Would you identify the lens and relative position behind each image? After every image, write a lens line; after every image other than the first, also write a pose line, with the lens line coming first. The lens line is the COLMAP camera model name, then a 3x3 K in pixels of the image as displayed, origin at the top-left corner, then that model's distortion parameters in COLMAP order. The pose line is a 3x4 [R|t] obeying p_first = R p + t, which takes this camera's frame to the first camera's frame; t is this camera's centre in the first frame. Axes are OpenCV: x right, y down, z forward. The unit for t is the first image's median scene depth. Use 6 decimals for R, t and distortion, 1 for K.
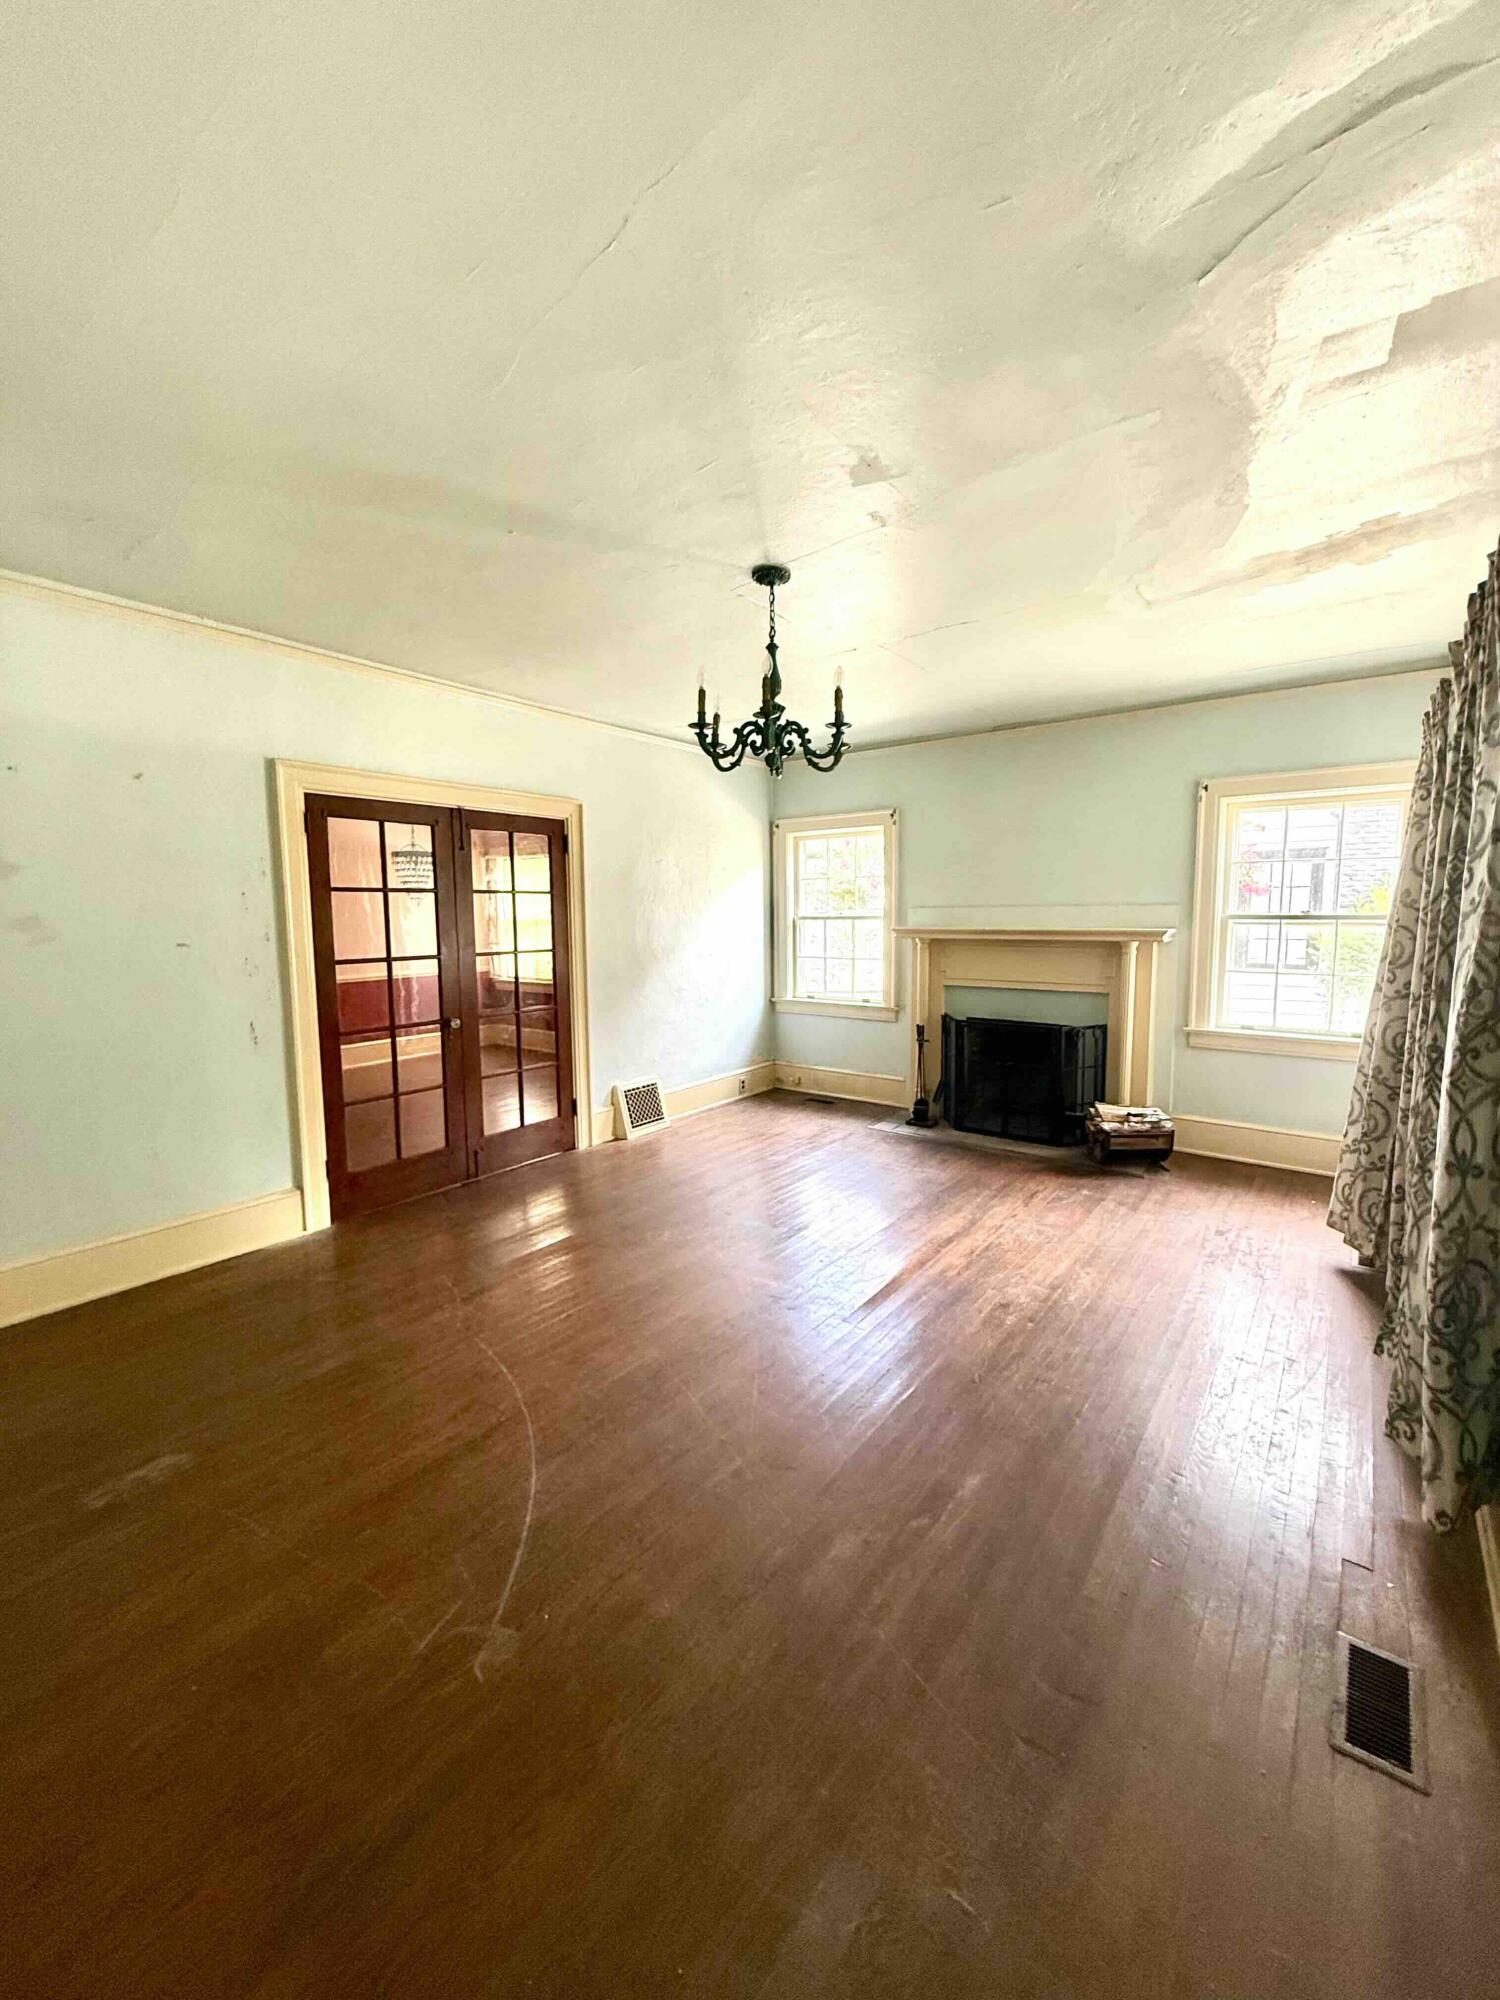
lens RADIAL K [[804.9, 0, 750.6], [0, 804.9, 997.7], [0, 0, 1]] dist [-0.003243, 0.001161]
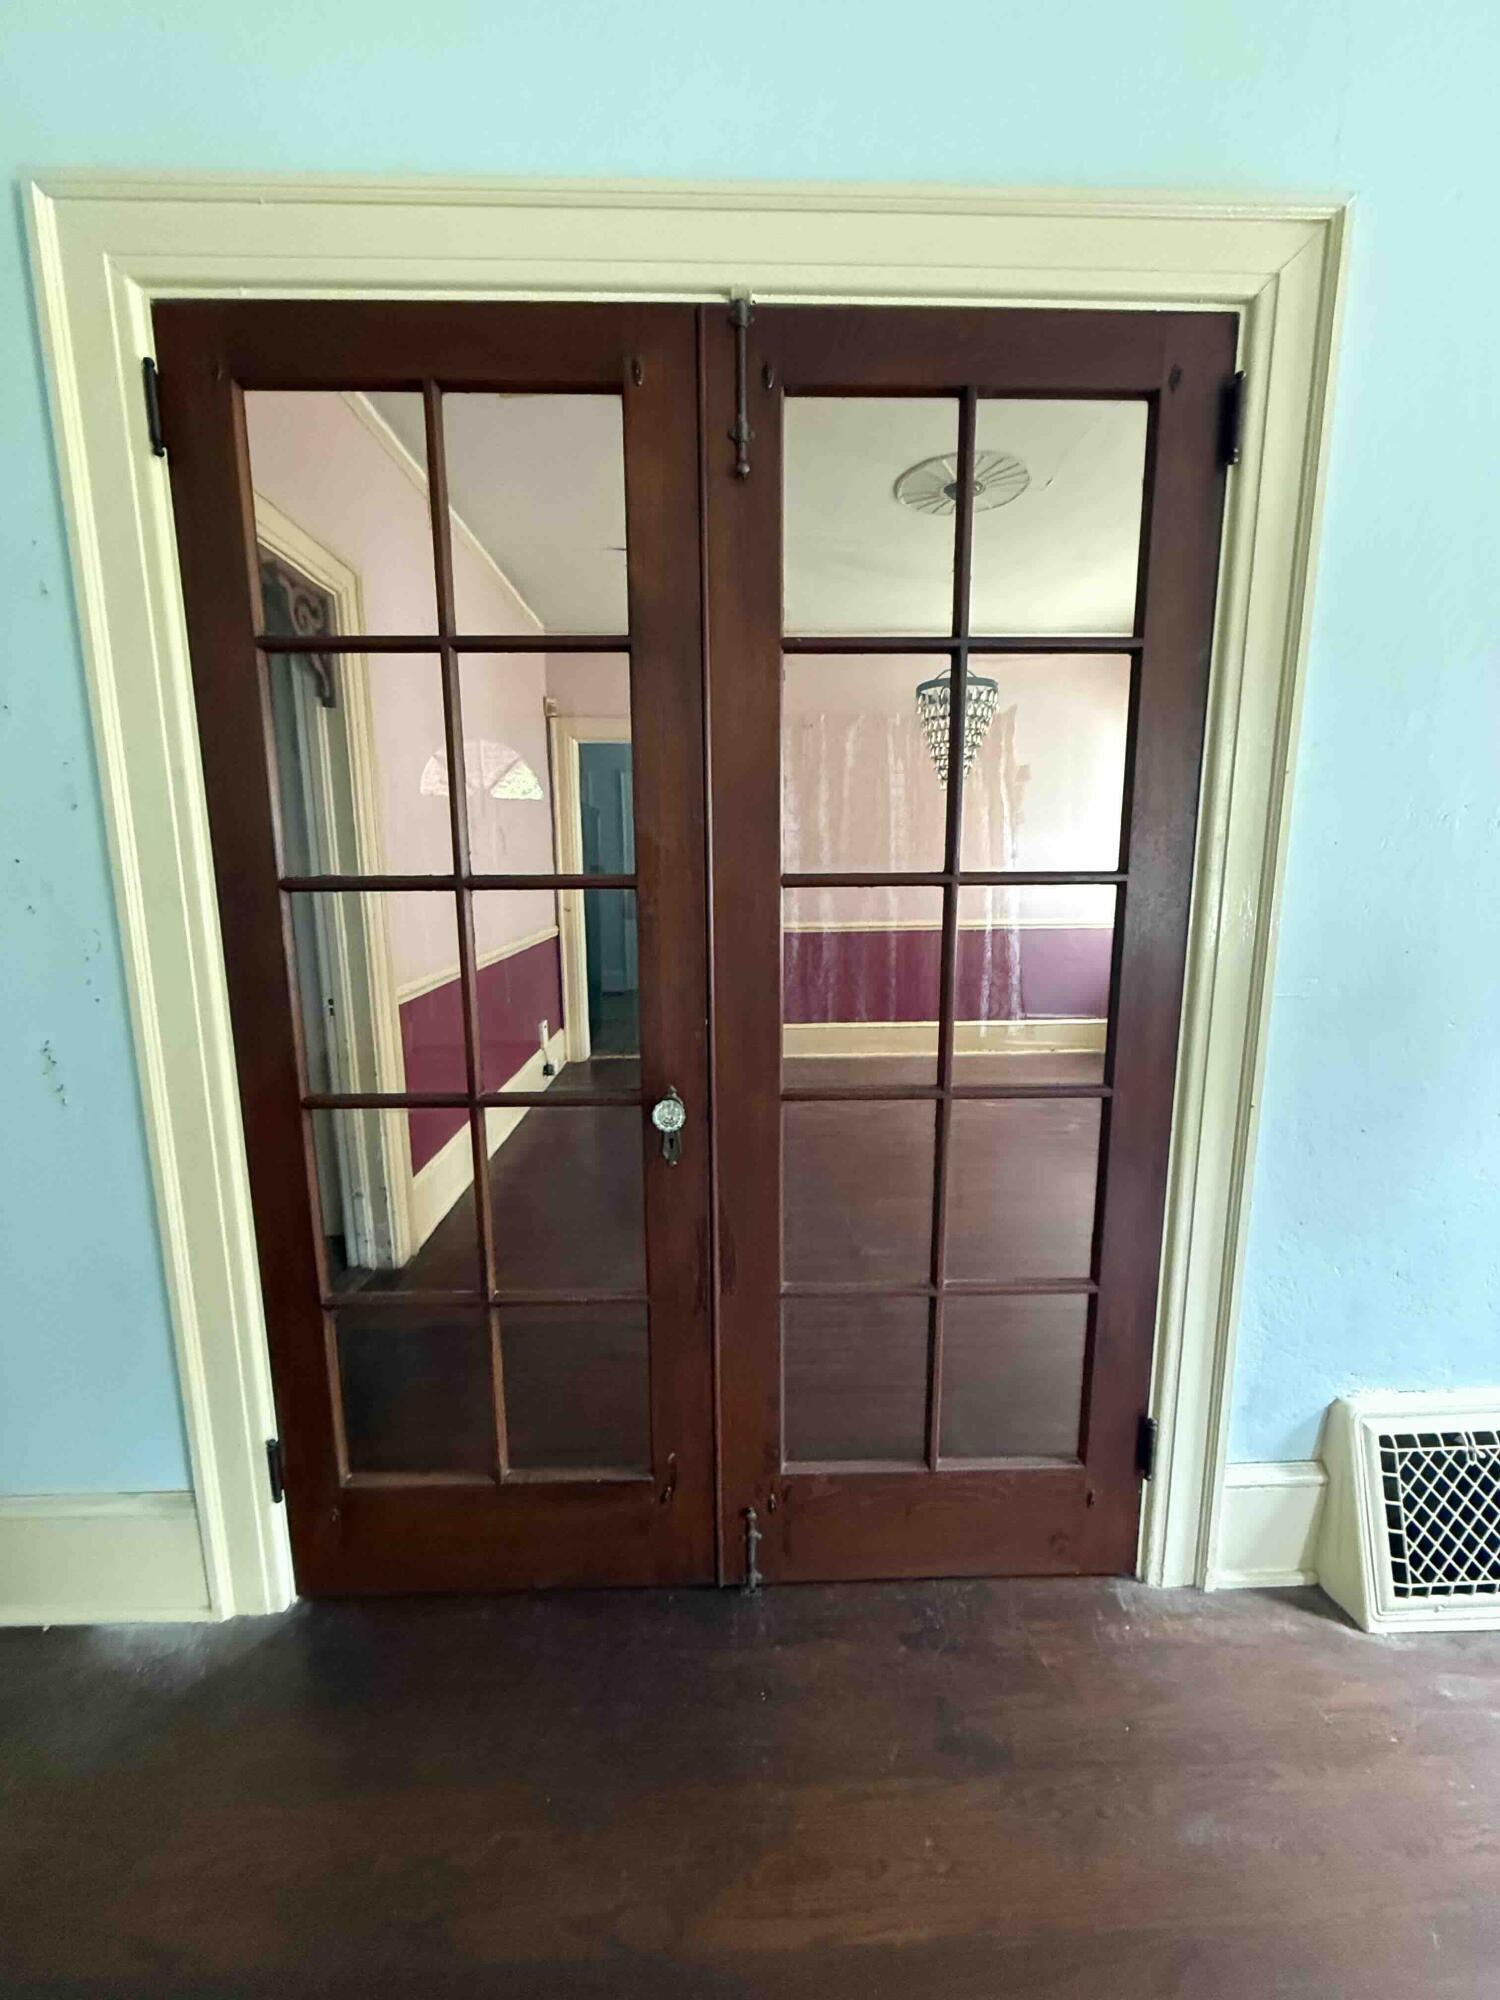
lens RADIAL K [[804.9, 0, 749.1], [0, 804.9, 986.9], [0, 0, 1]] dist [-0.003243, 0.001161]
pose [[0.639000, 0.137118, -0.756887, -0.122676], [-0.084575, 0.990542, 0.108045, -0.044507], [0.764543, -0.005027, 0.644553, 0.750564]]
